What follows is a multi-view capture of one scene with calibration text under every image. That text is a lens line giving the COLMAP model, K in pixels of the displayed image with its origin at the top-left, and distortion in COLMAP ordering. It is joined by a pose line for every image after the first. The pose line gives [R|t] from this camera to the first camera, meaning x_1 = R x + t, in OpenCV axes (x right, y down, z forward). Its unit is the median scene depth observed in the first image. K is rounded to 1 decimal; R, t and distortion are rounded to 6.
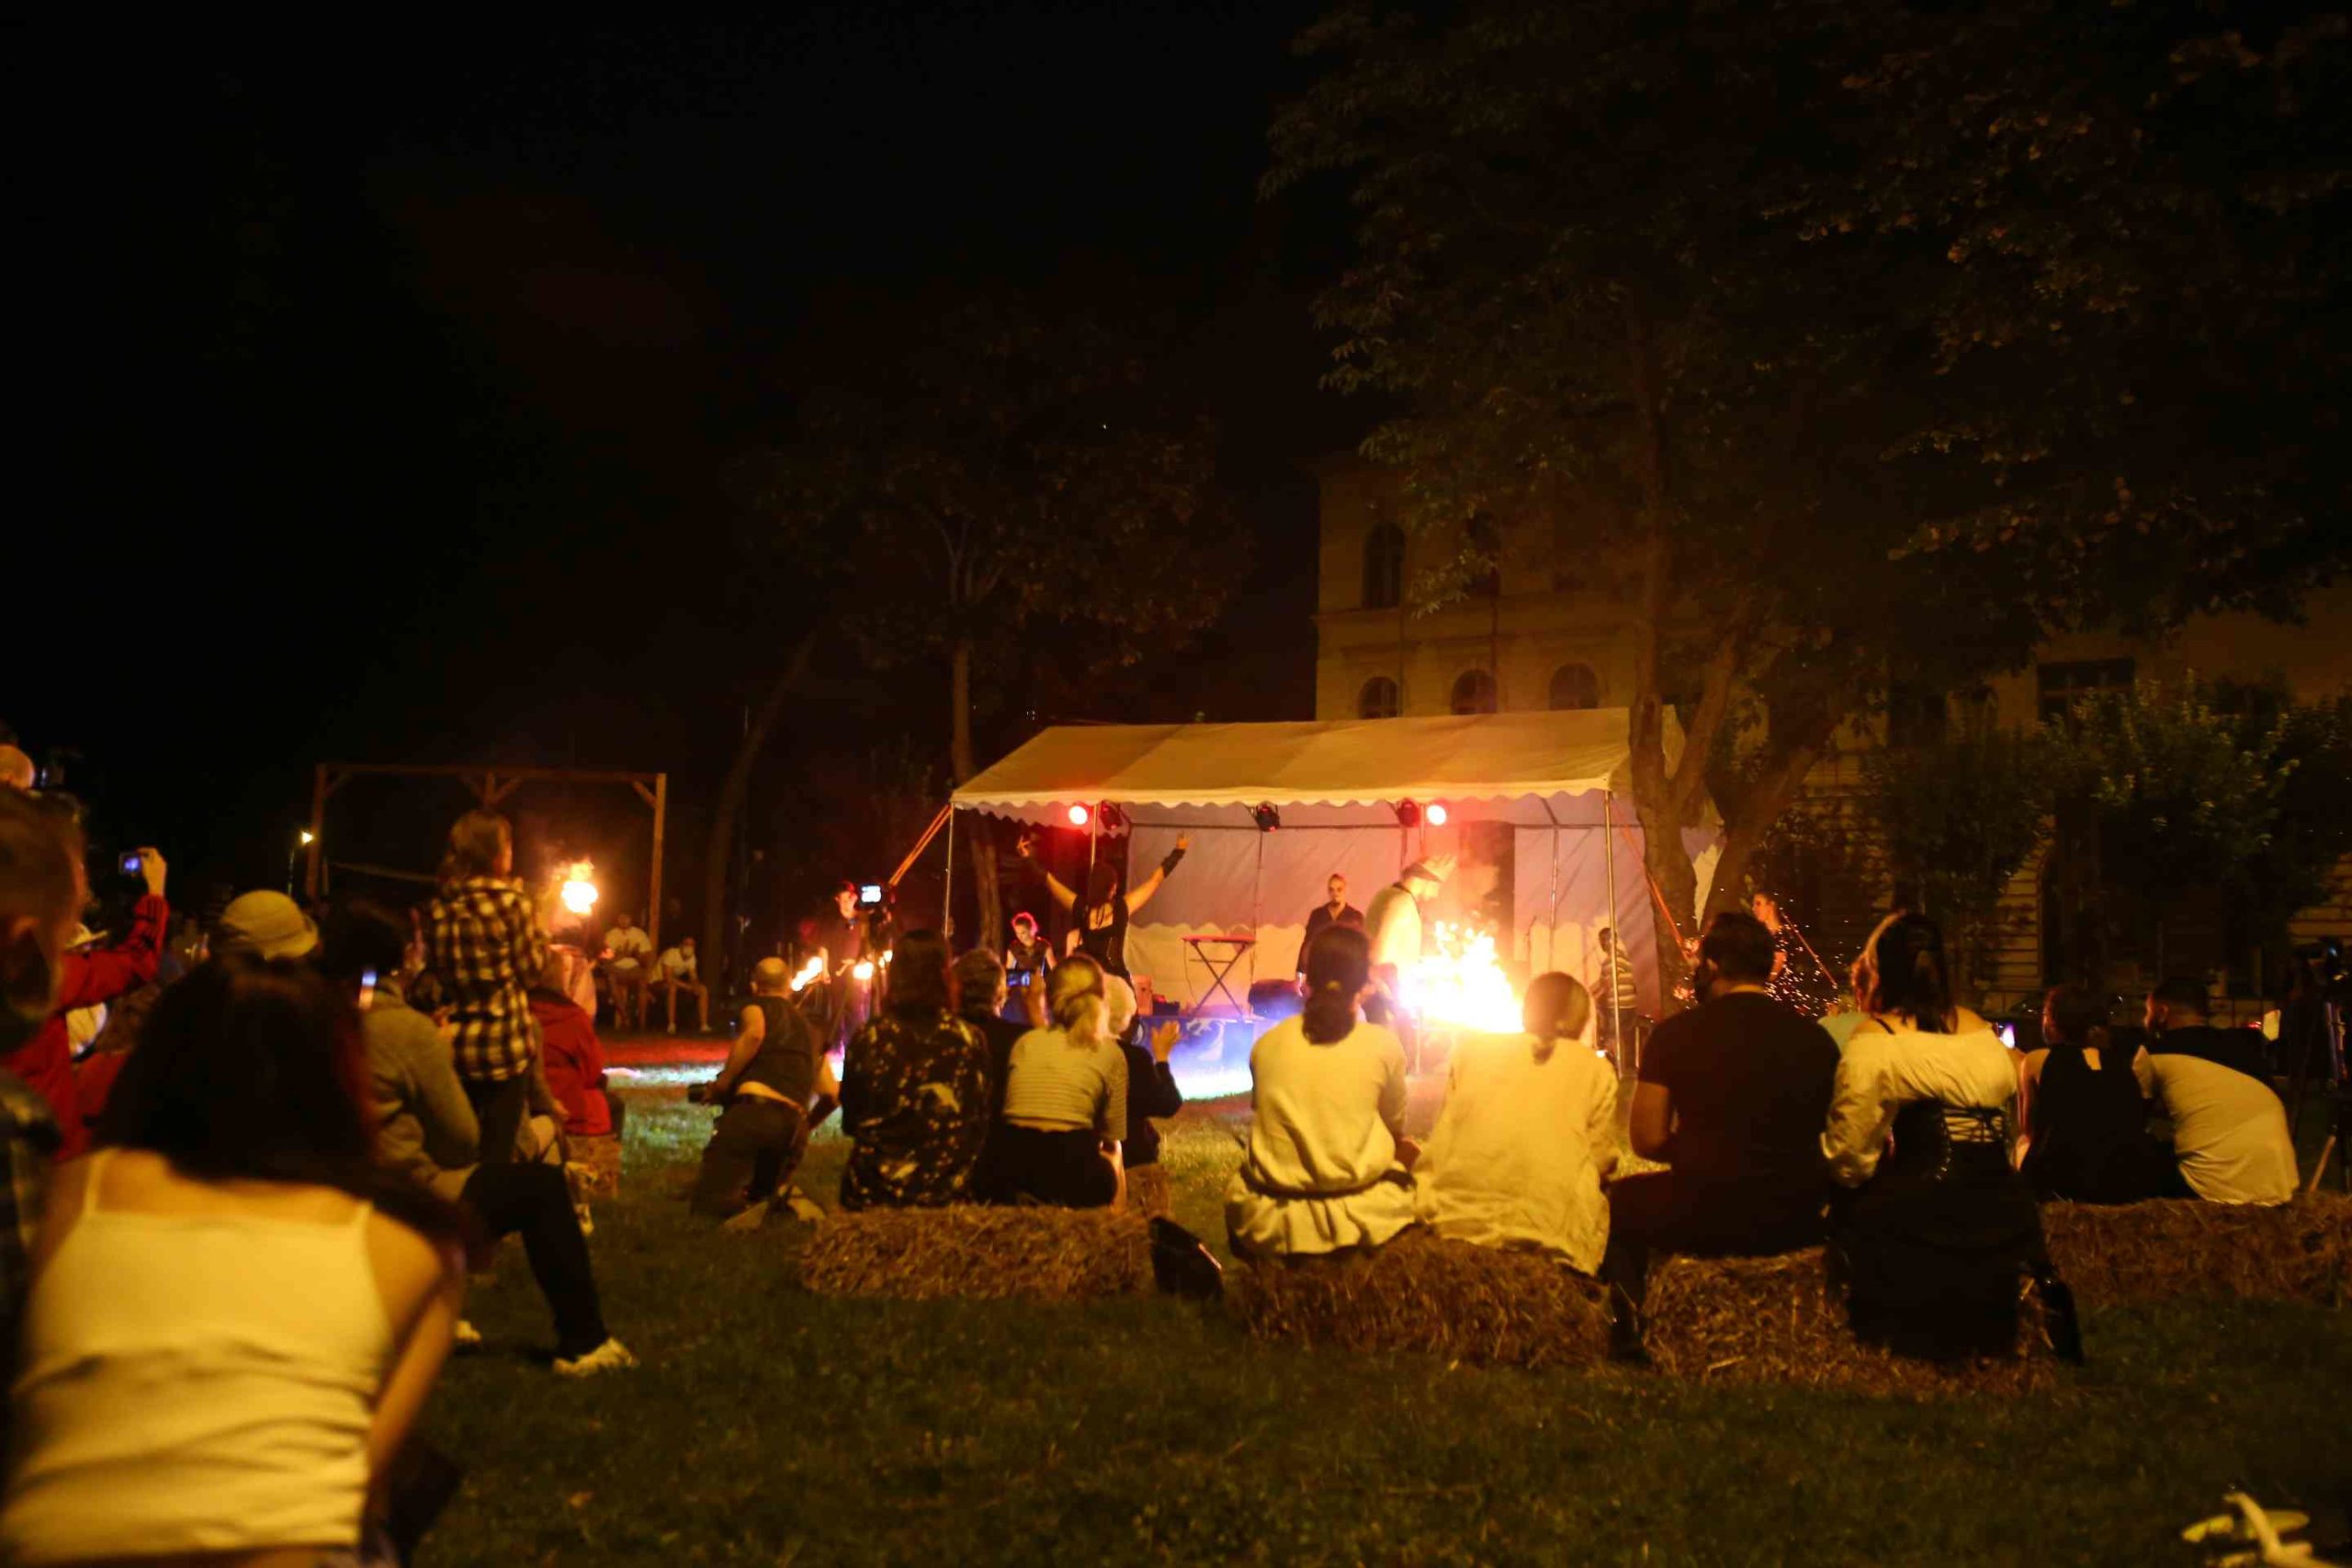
lens RADIAL K [[2218.3, 0, 1183.5], [0, 2218.3, 772.0], [0, 0, 1]] dist [-0.021577, 0.135603]
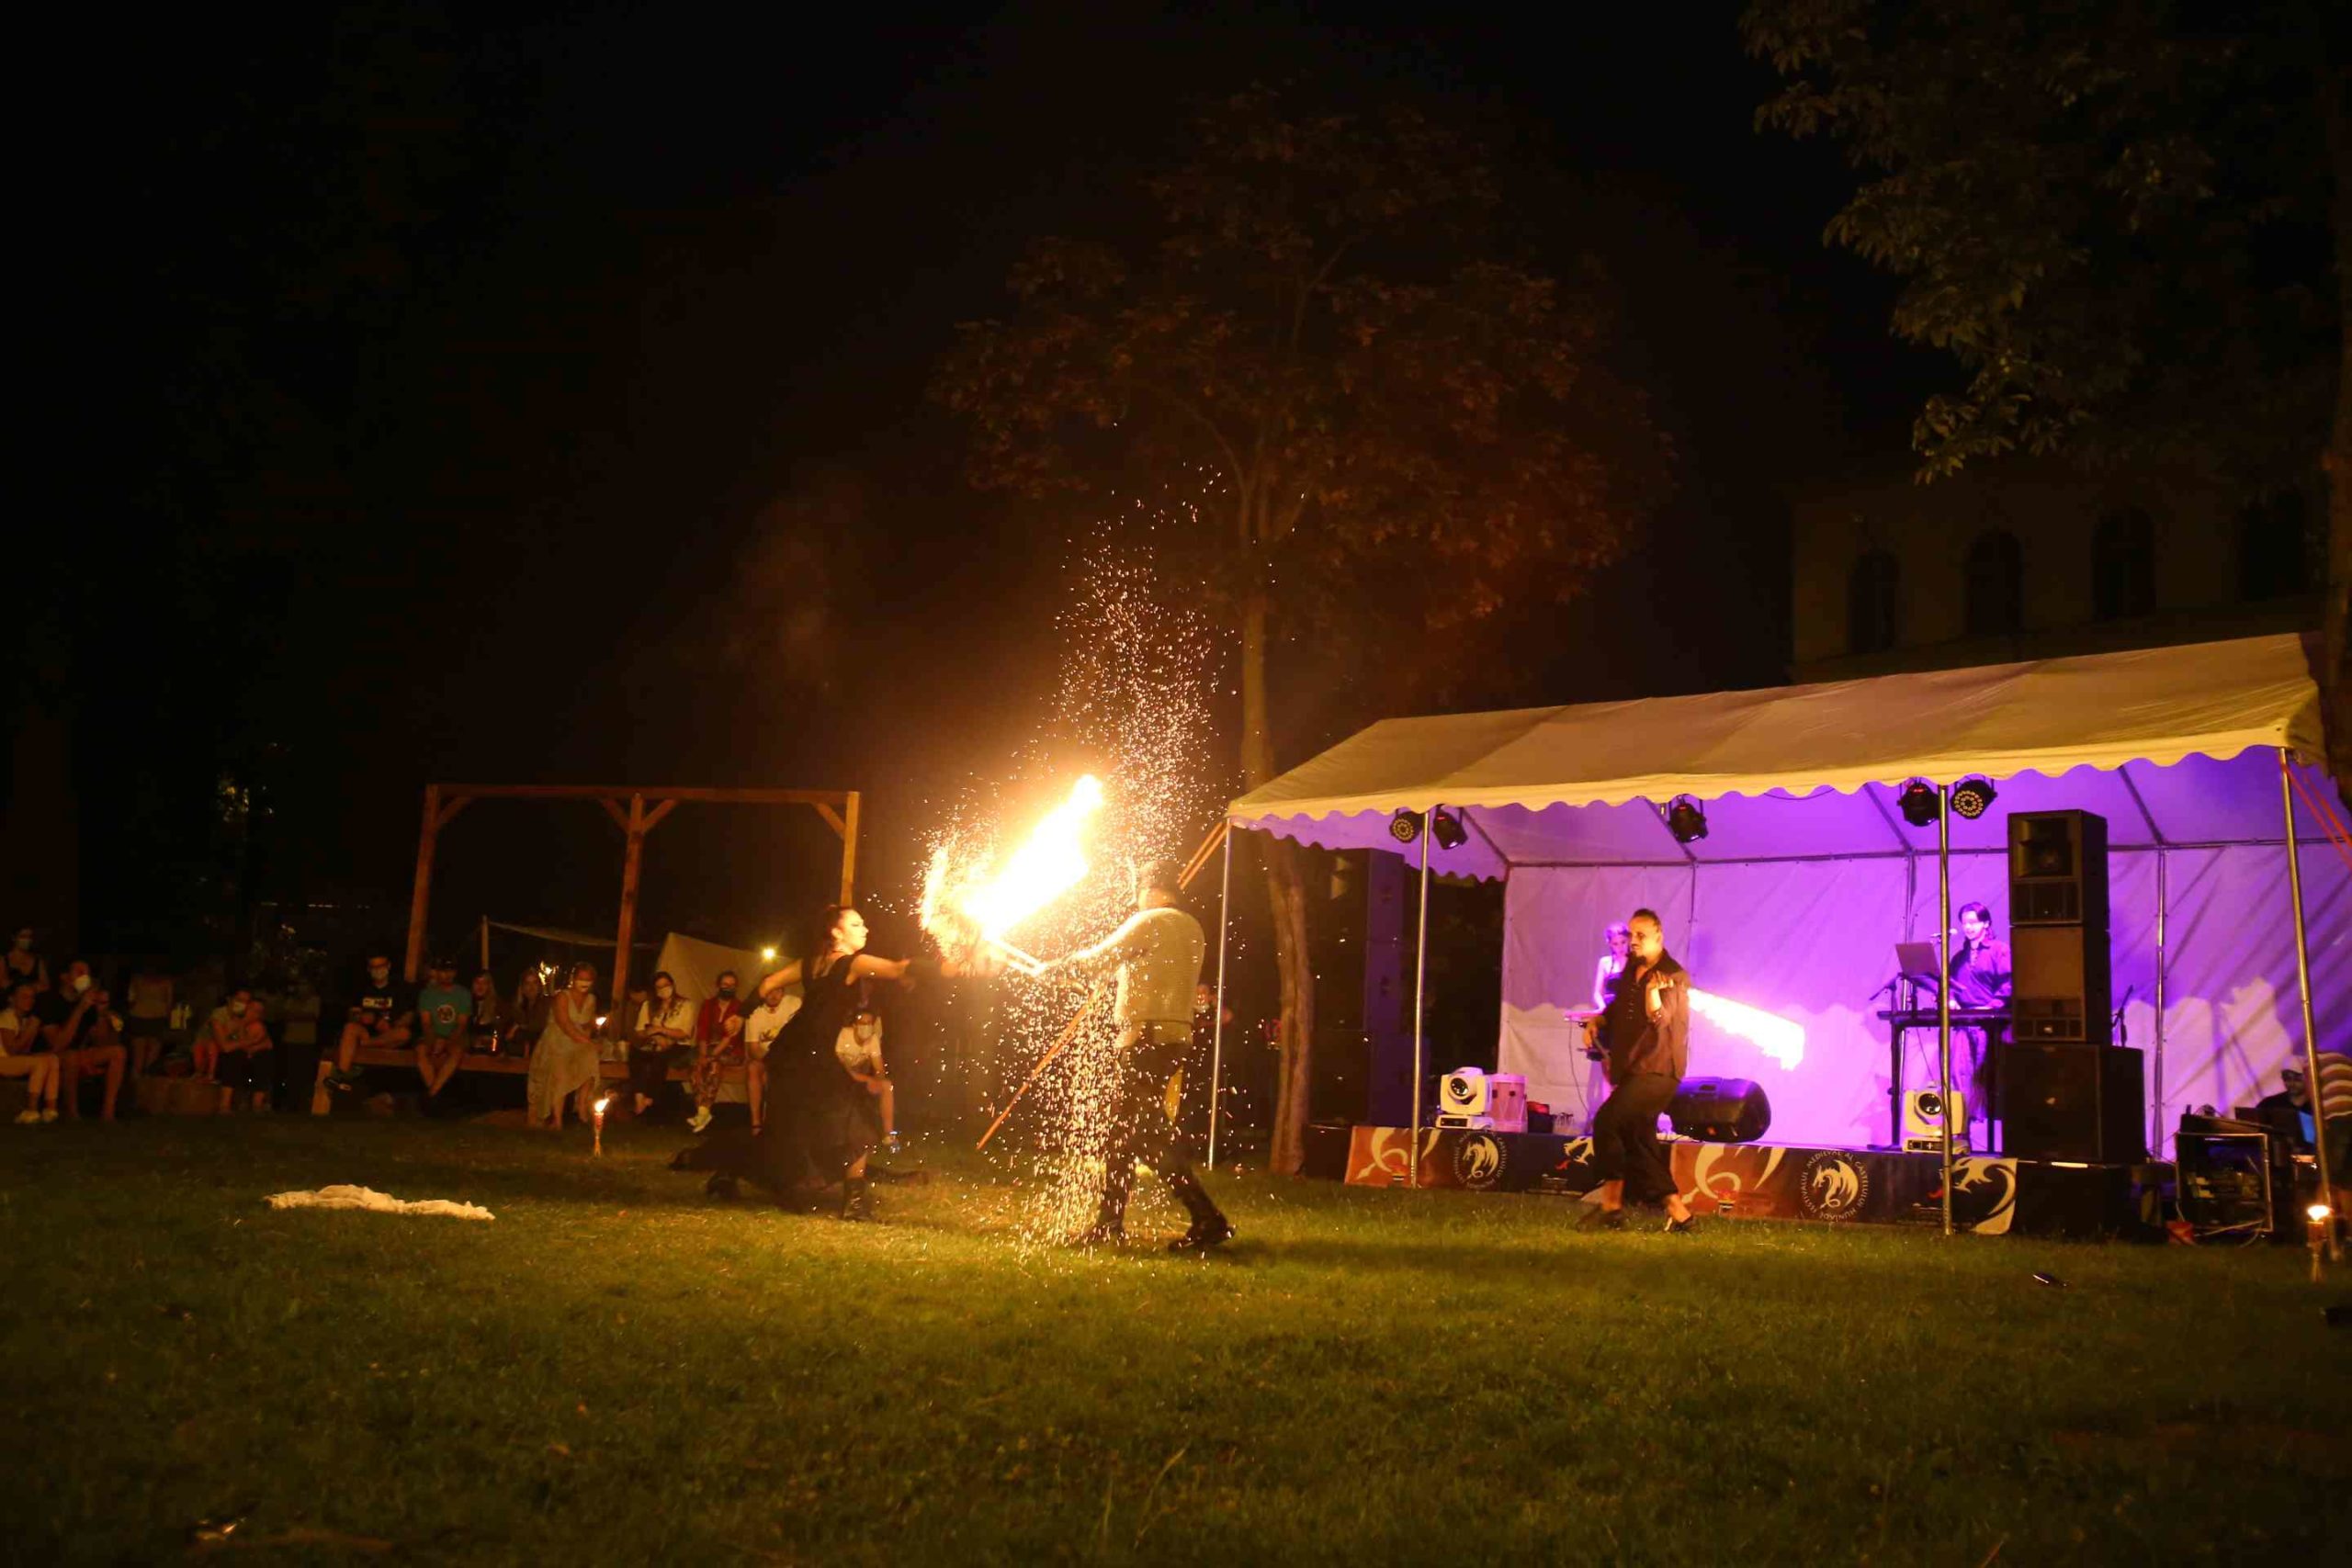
lens RADIAL K [[2218.3, 0, 1183.5], [0, 2218.3, 772.0], [0, 0, 1]] dist [-0.021577, 0.135603]
pose [[0.976906, -0.017747, -0.212929, 0.029619], [0.005533, 0.998312, -0.057820, 0.038918], [0.213596, 0.055306, 0.975355, 0.317202]]
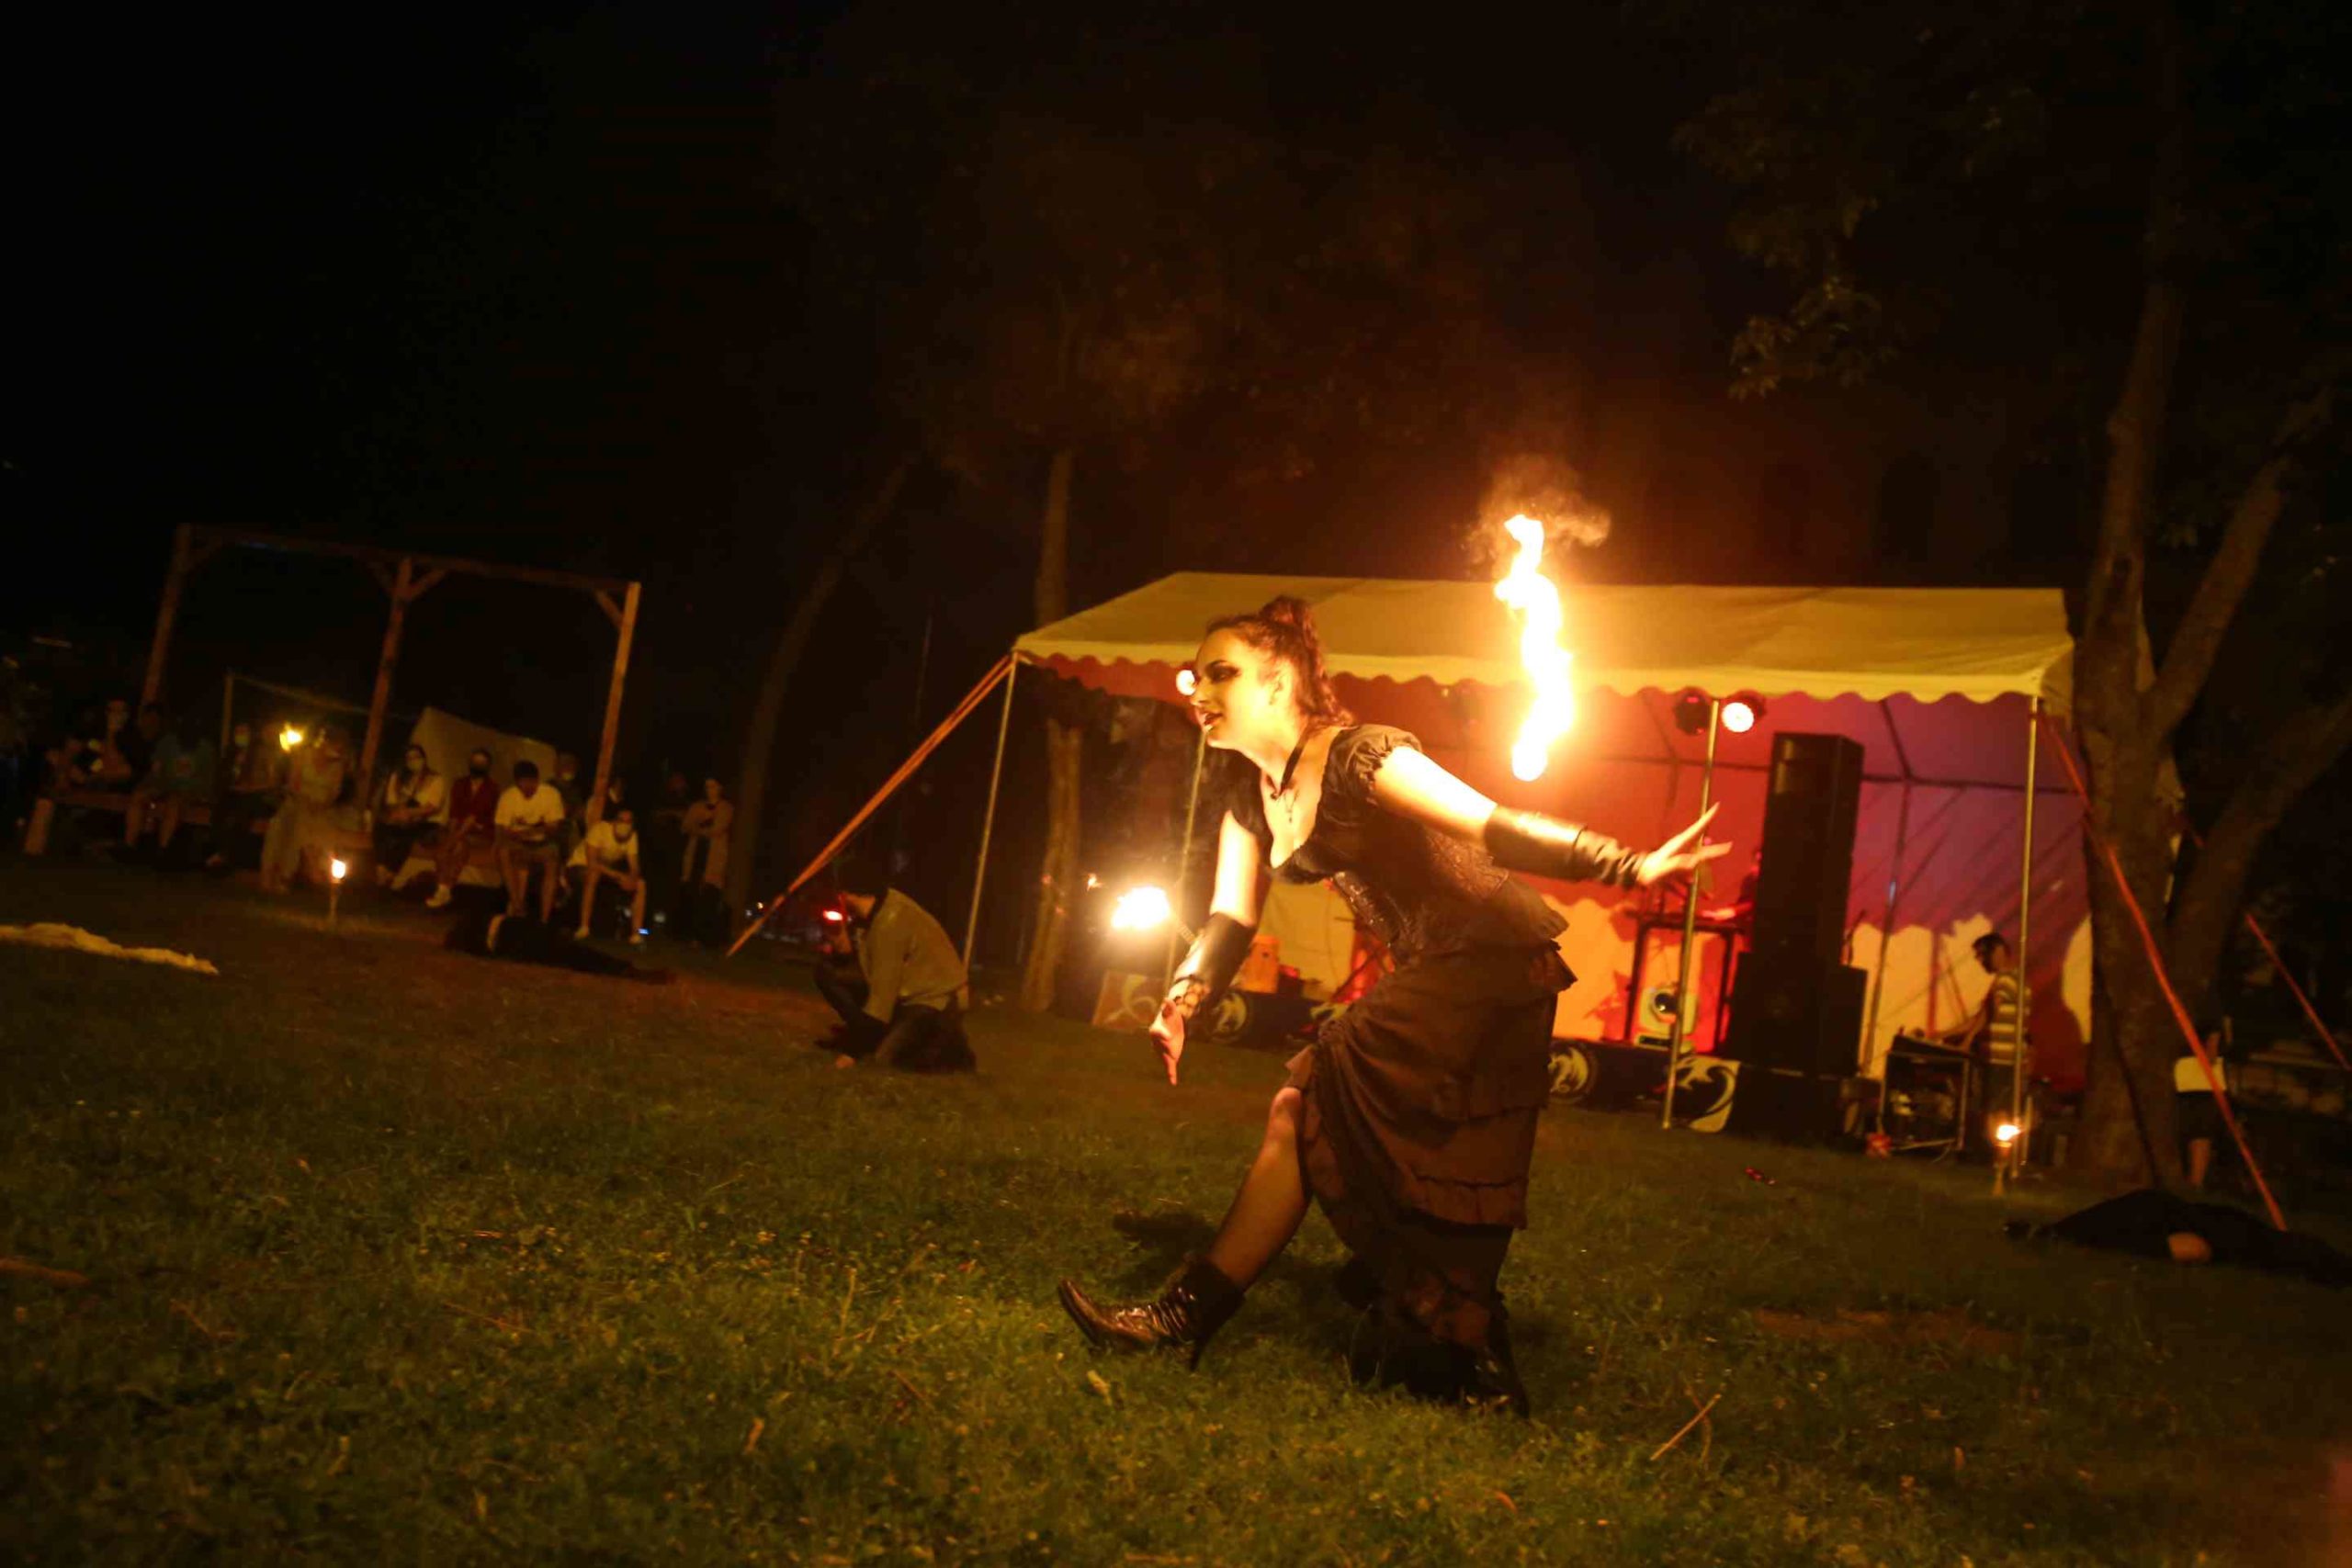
lens RADIAL K [[2218.3, 0, 1183.5], [0, 2218.3, 772.0], [0, 0, 1]] dist [-0.021577, 0.135603]
pose [[0.988461, 0.102791, -0.111264, 0.027259], [-0.102830, 0.994684, 0.005402, 0.041094], [0.111228, 0.006102, 0.993776, 0.319486]]
